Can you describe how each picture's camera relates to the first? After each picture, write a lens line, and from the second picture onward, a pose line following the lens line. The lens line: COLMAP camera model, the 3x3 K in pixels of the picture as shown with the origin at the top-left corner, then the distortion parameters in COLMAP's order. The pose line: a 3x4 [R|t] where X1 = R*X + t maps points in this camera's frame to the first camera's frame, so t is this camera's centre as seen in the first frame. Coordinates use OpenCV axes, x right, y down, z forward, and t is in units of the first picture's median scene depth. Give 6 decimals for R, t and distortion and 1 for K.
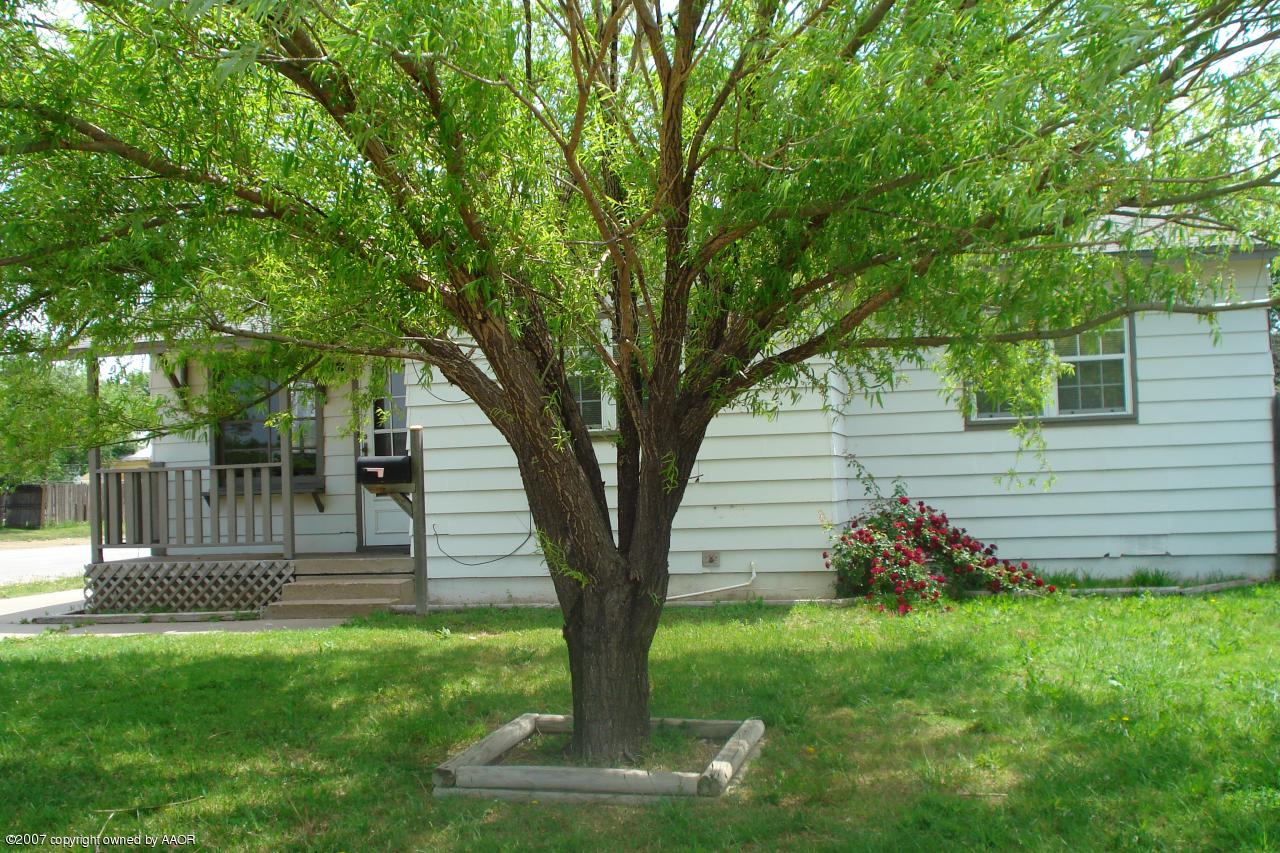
lens RADIAL K [[1457.4, 0, 640.0], [0, 1457.4, 426.5], [0, 0, 1]] dist [-0.004032, -0.003729]
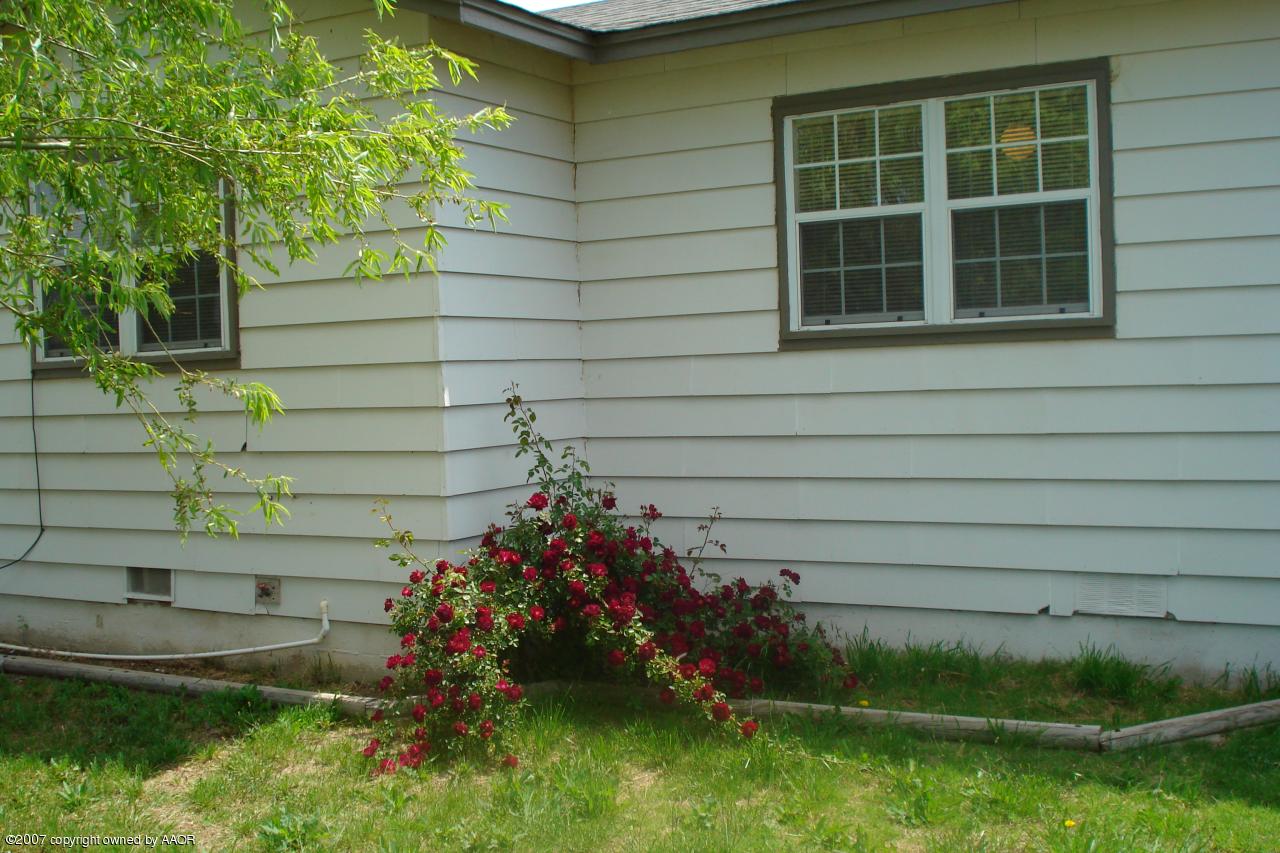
lens RADIAL K [[1457.4, 0, 640.0], [0, 1457.4, 426.5], [0, 0, 1]] dist [-0.004032, -0.003729]
pose [[0.965951, 0.014176, -0.258336, 0.315721], [0.007843, 0.996434, 0.084006, -0.014144], [0.258606, -0.083172, 0.962396, 0.506551]]
